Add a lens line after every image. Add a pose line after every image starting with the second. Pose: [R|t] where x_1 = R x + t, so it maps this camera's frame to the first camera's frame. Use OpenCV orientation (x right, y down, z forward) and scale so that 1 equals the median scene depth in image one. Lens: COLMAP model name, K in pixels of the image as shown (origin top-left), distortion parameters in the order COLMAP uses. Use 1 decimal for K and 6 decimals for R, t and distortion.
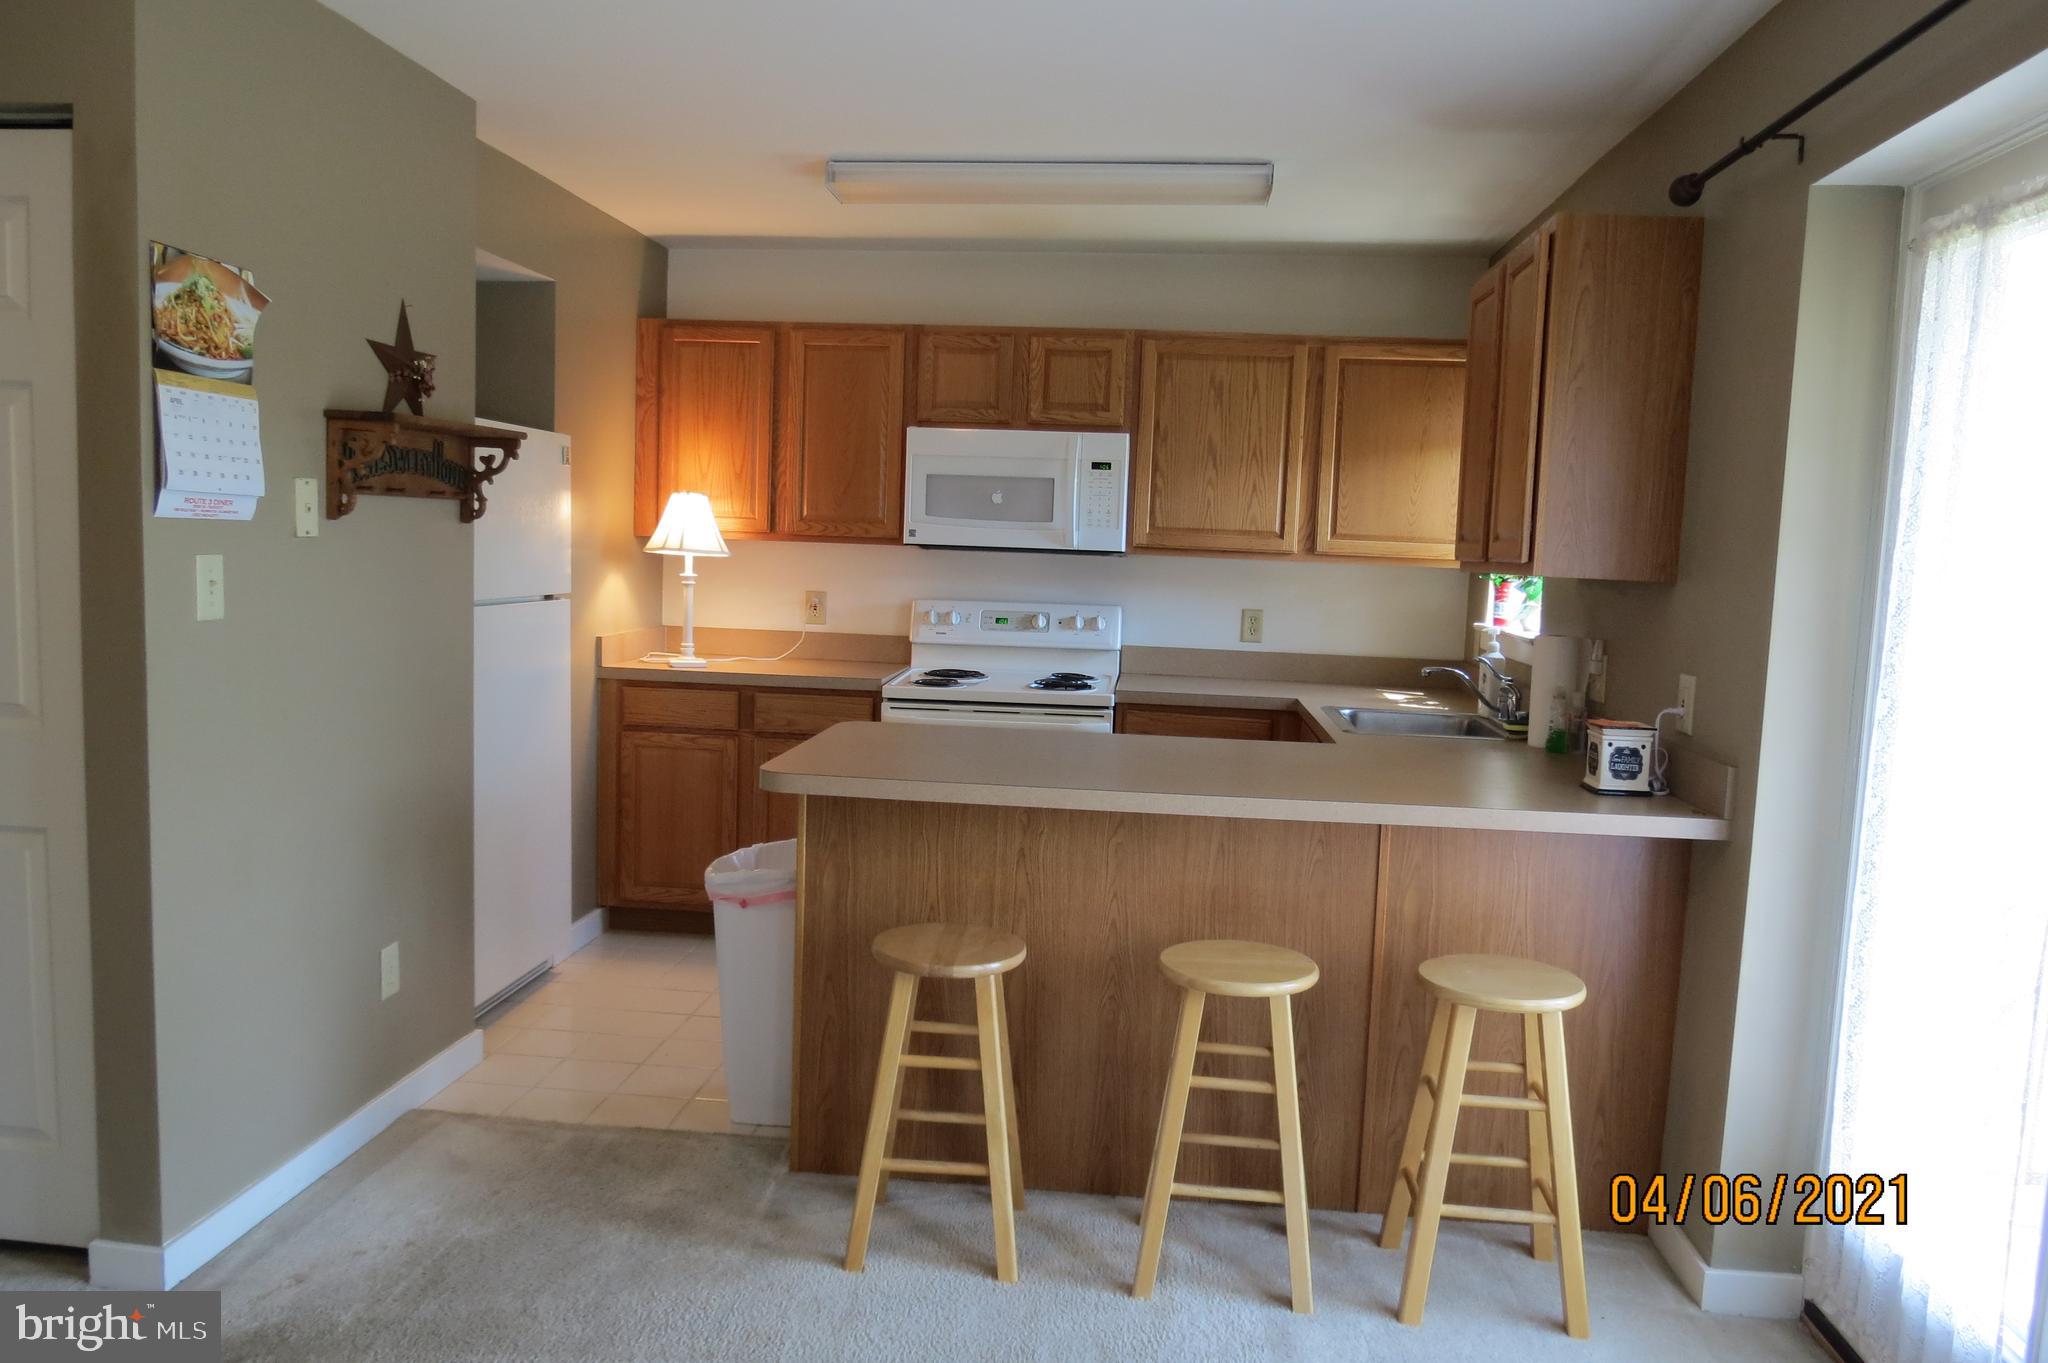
lens RADIAL K [[1452.1, 0, 1025.0], [0, 1452.1, 686.5], [0, 0, 1]] dist [-0.037333, 0.014791]
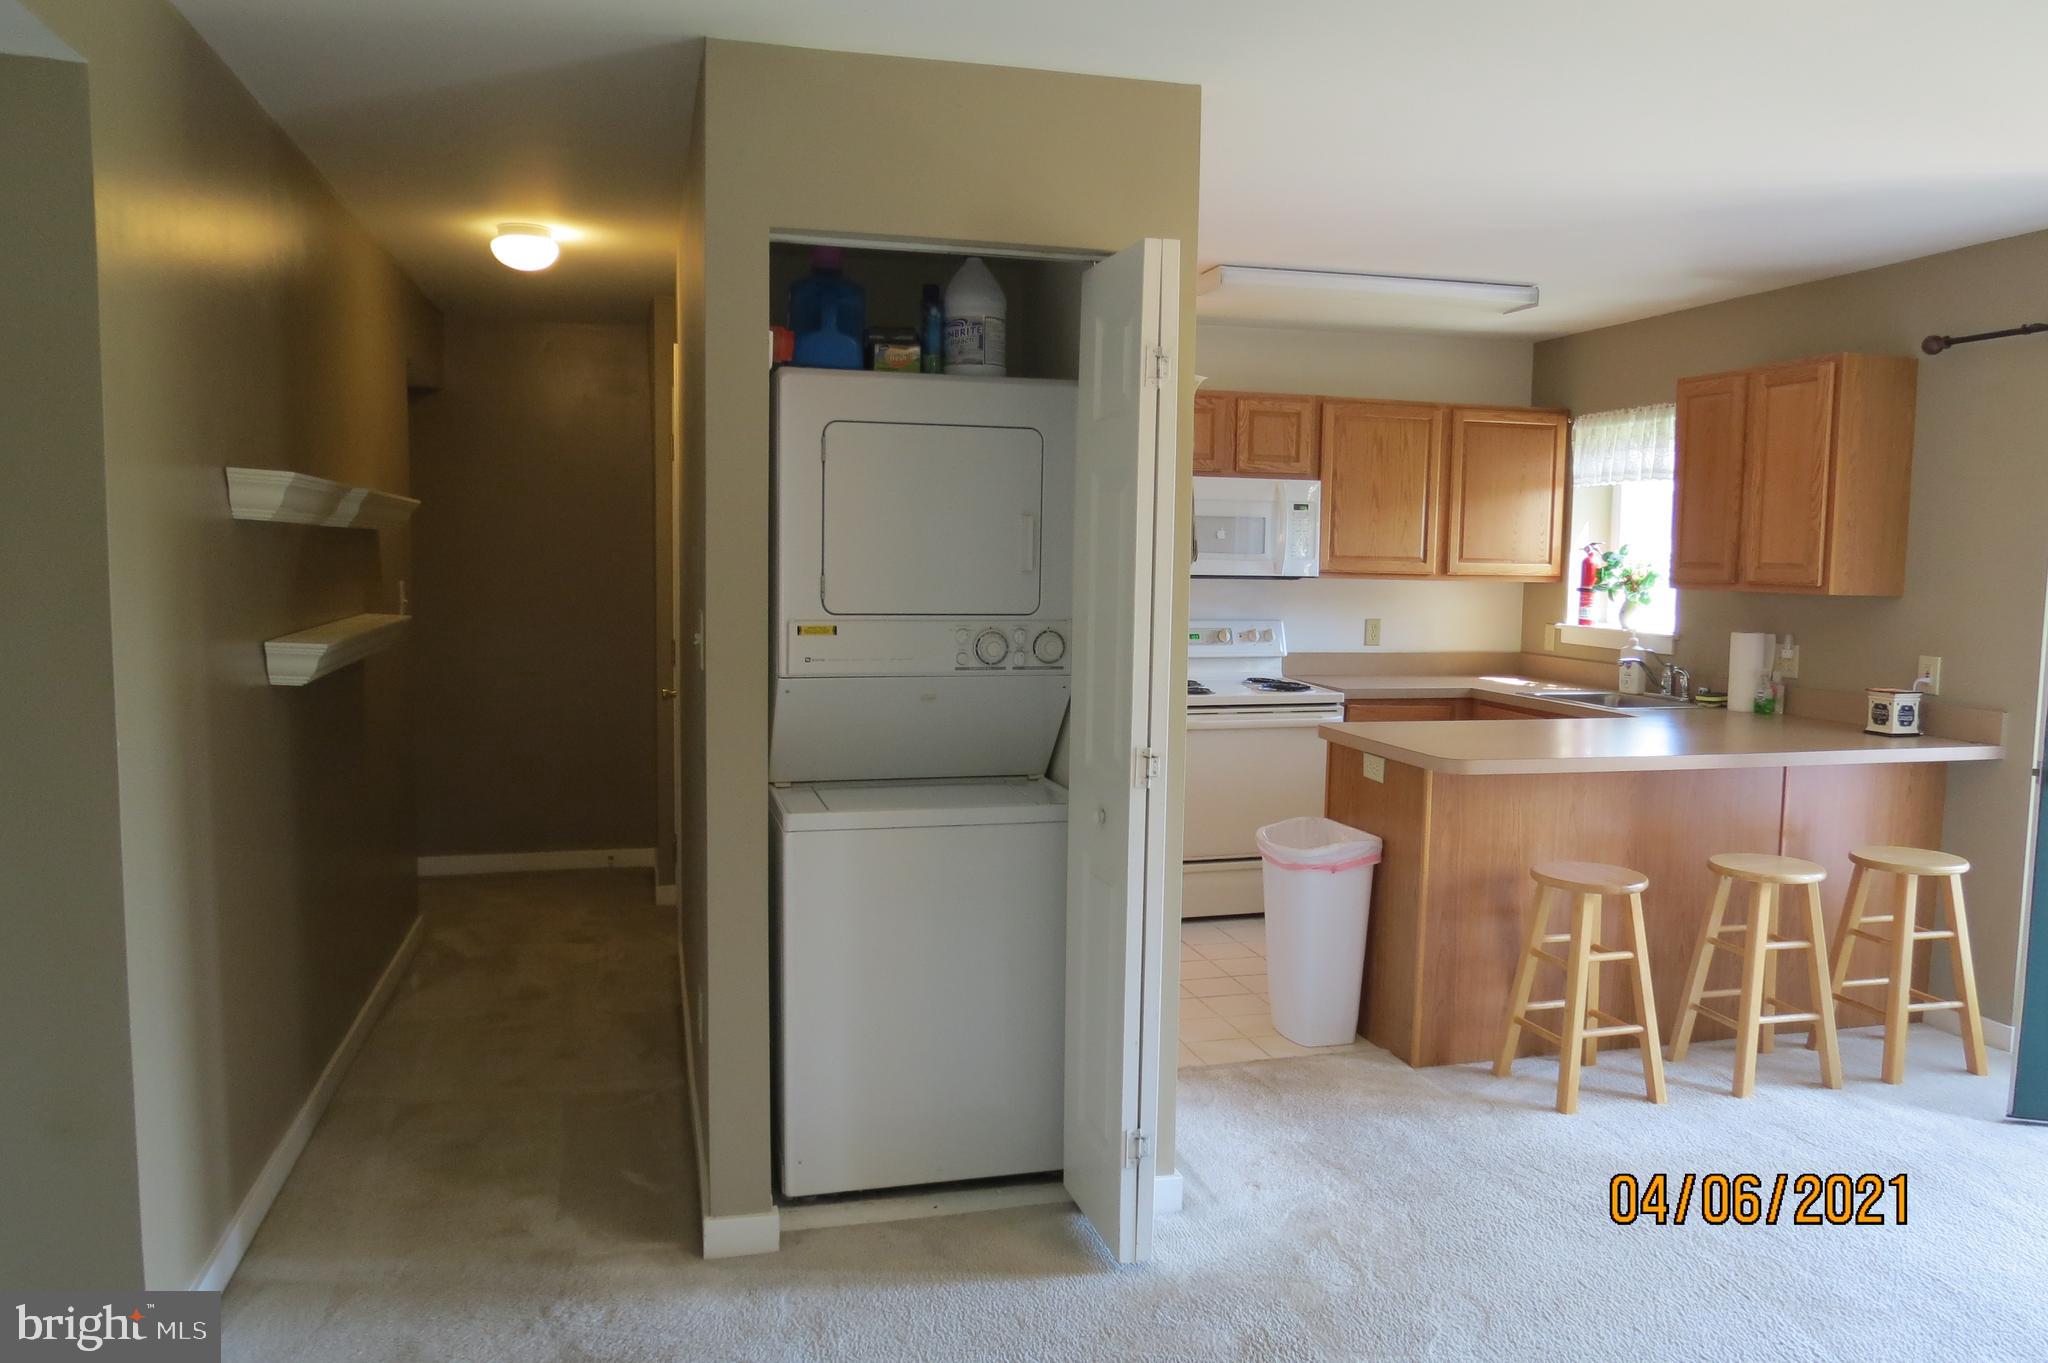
lens RADIAL K [[1452.1, 0, 1027.8], [0, 1452.1, 680.9], [0, 0, 1]] dist [-0.037333, 0.014791]
pose [[0.940169, -0.051701, 0.336763, -0.585171], [0.052647, 0.998593, 0.006327, -0.025510], [-0.336616, 0.011781, 0.941568, -0.072389]]
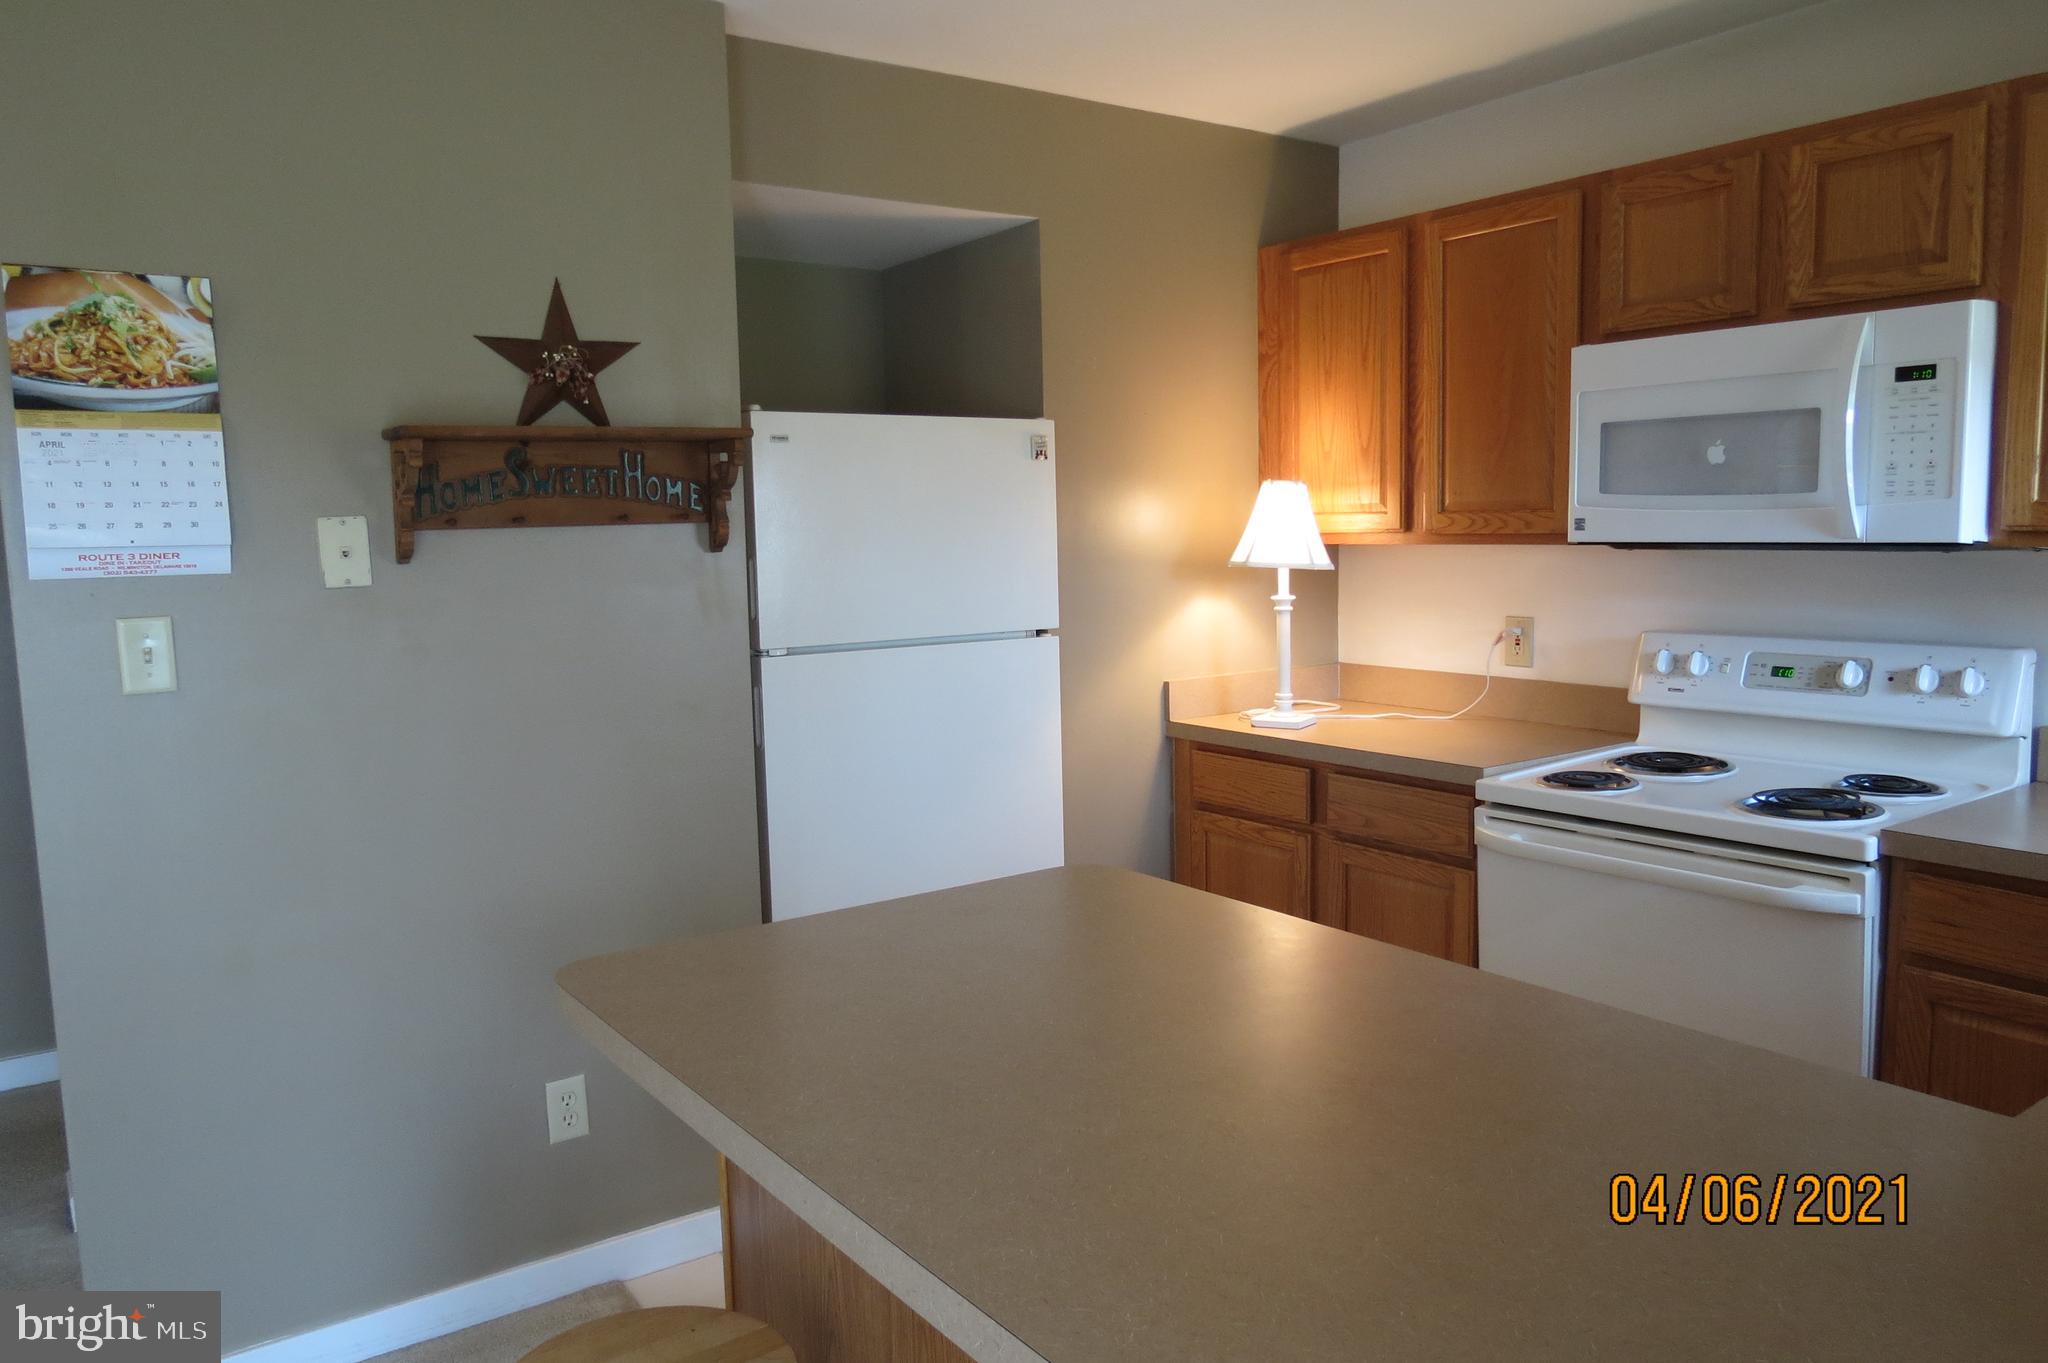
lens RADIAL K [[1452.1, 0, 1023.8], [0, 1452.1, 684.7], [0, 0, 1]] dist [-0.037333, 0.014791]
pose [[0.653529, 0.035406, -0.756073, 0.228838], [-0.030795, 0.999322, 0.020179, -0.045717], [0.756275, 0.010096, 0.654176, 0.448532]]
